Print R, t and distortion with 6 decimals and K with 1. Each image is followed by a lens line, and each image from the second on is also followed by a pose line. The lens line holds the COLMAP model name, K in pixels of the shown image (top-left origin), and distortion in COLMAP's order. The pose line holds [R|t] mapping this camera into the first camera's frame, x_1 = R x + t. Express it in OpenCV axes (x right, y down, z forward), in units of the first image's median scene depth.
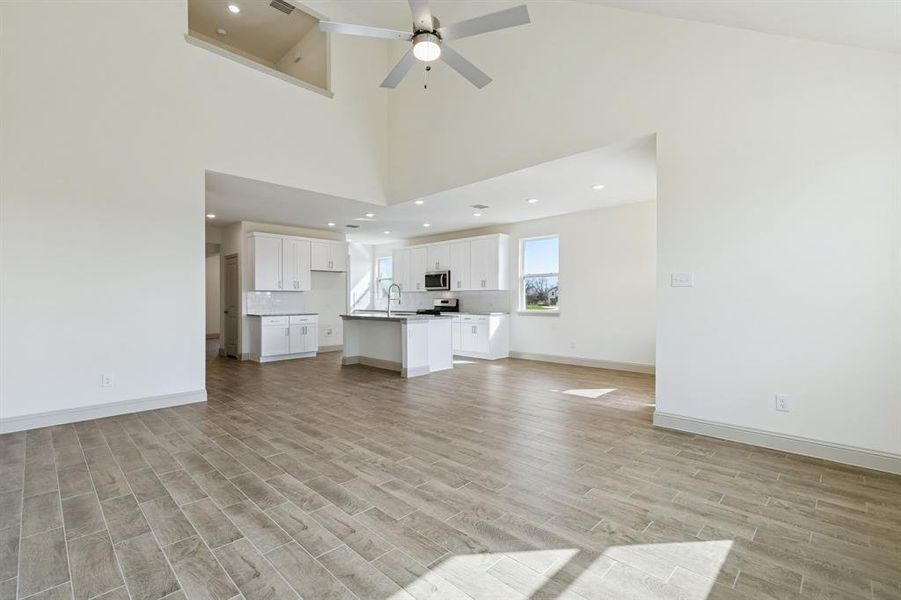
lens RADIAL K [[408.4, 0, 461.6], [0, 408.4, 300.1], [0, 0, 1]] dist [0.003151, 0.000465]
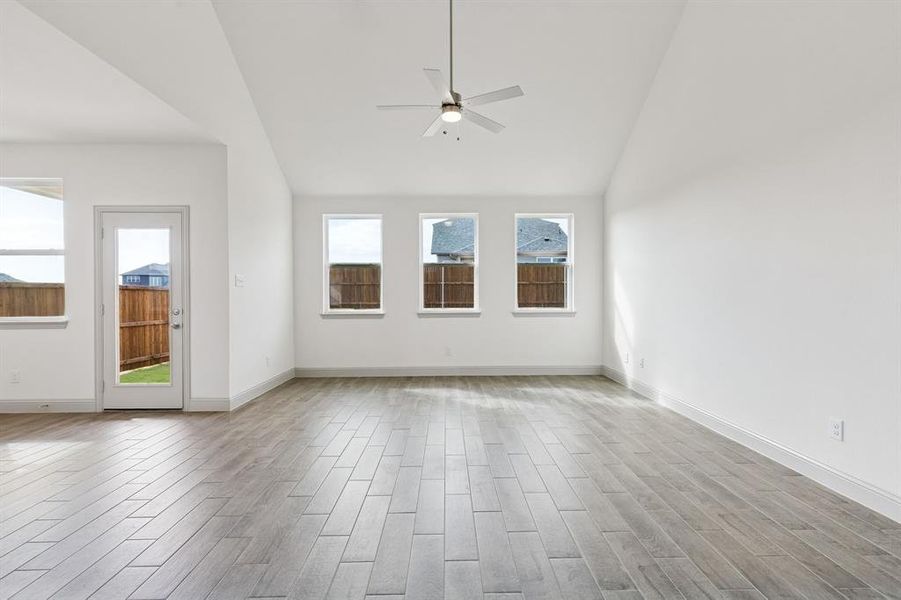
lens RADIAL K [[408.4, 0, 454.8], [0, 408.4, 300.2], [0, 0, 1]] dist [0.003151, 0.000465]
pose [[-0.698933, -0.004027, 0.715175, -0.333083], [0.004053, 0.999946, 0.009592, -0.000681], [-0.715175, 0.009602, -0.698879, 0.601682]]
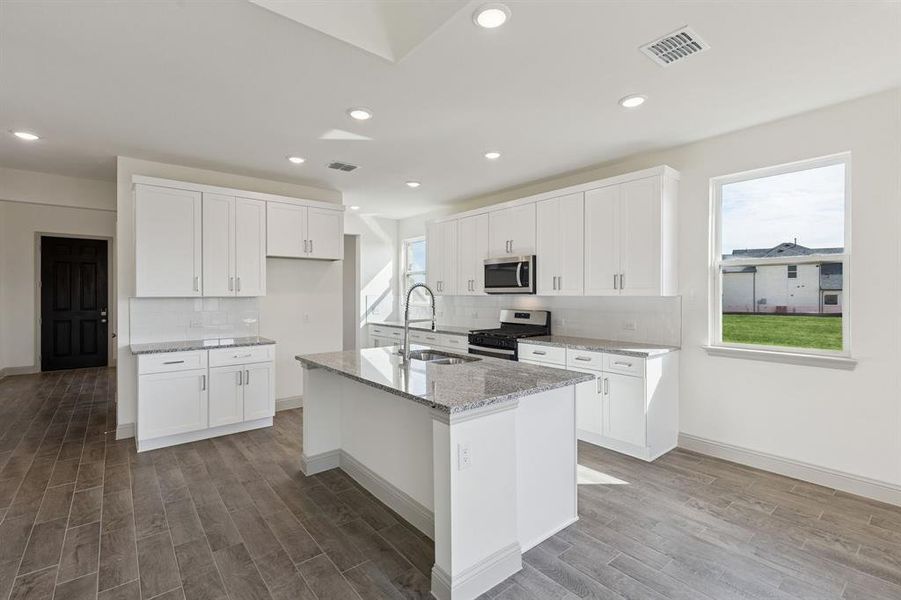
lens RADIAL K [[408.4, 0, 454.4], [0, 408.4, 298.2], [0, 0, 1]] dist [0.003151, 0.000465]
pose [[0.992558, 0.003707, -0.121716, -0.069617], [-0.002486, 0.999945, 0.010181, -0.025799], [0.121747, -0.009802, 0.992513, 0.518629]]
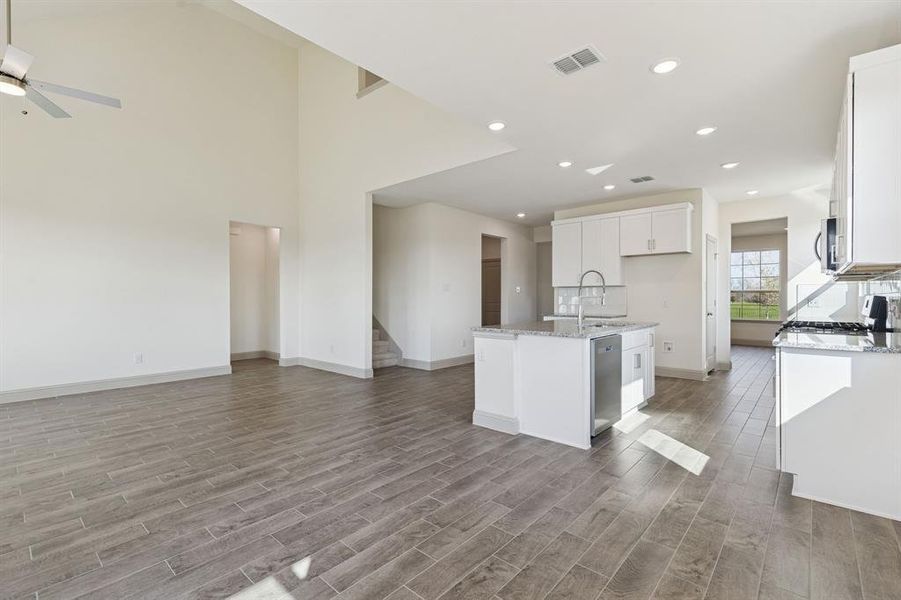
lens RADIAL K [[408.4, 0, 452.1], [0, 408.4, 304.3], [0, 0, 1]] dist [0.003151, 0.000465]
pose [[0.028194, 0.017939, -0.999441, 0.350421], [0.001793, 0.999836, 0.017997, -0.002056], [0.999601, -0.002300, 0.028157, 0.689149]]
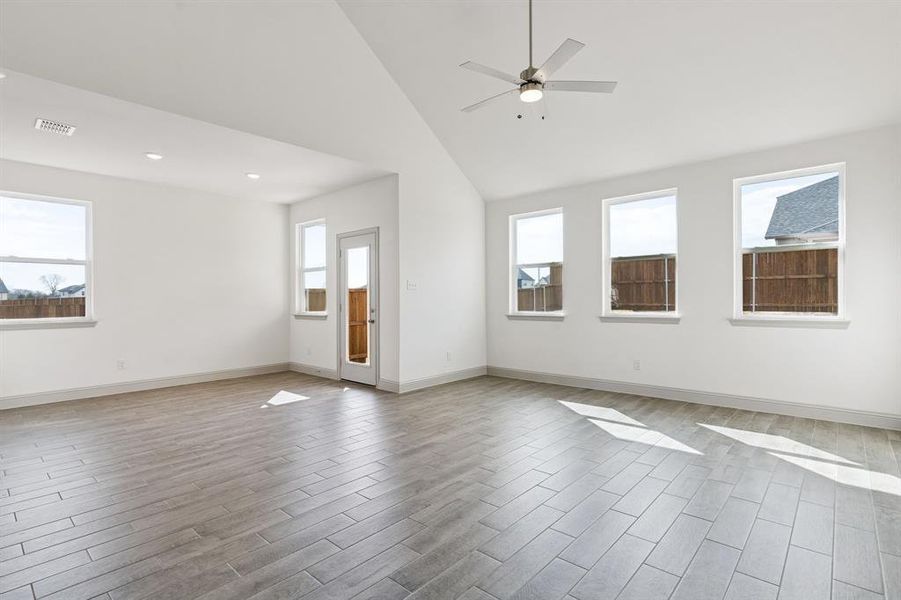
lens RADIAL K [[436.6, 0, 445.8], [0, 436.6, 300.4], [0, 0, 1]] dist [-0.001432, -0.000969]
pose [[-0.020143, -0.003517, 0.999791, -0.427986], [0.008446, 0.999958, 0.003688, -0.000156], [-0.999761, 0.008518, -0.020112, 0.393686]]
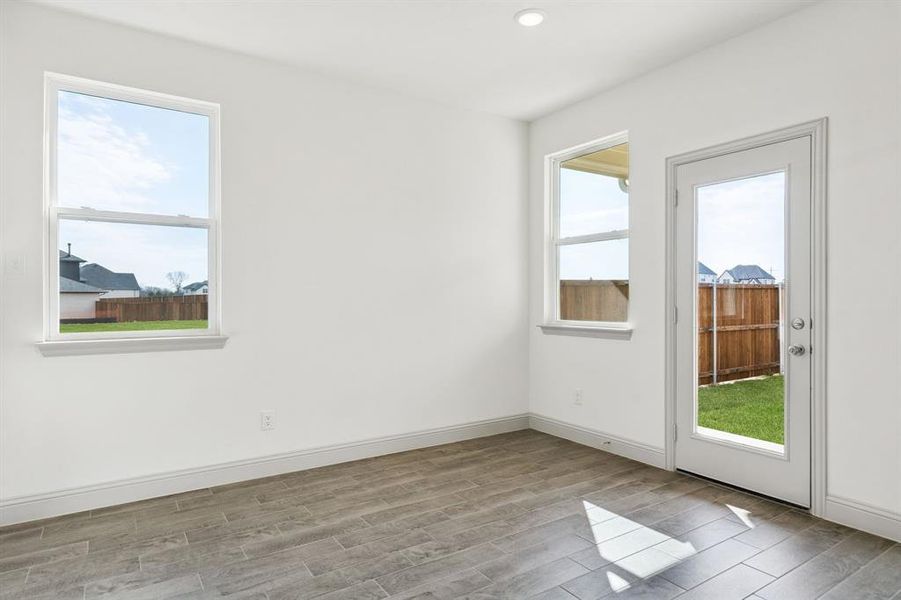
lens RADIAL K [[529.5, 0, 451.5], [0, 529.5, 300.3], [0, 0, 1]] dist [0.004282, 0.001181]
pose [[0.234463, -0.003634, 0.972118, -0.126874], [0.003041, 0.999991, 0.003005, 0.000135], [-0.972120, 0.002251, 0.234471, 0.634580]]
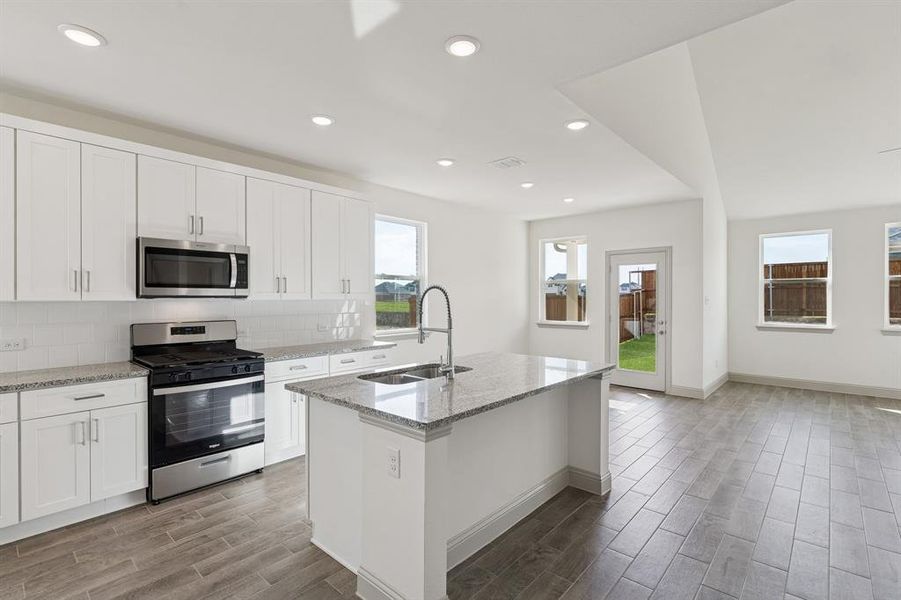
lens RADIAL K [[408.4, 0, 458.2], [0, 408.4, 303.2], [0, 0, 1]] dist [0.003151, 0.000465]
pose [[-0.014548, -0.010728, 0.999837, -0.436861], [0.002947, 0.999938, 0.010772, -0.024540], [-0.999890, 0.003104, -0.014516, 0.855604]]
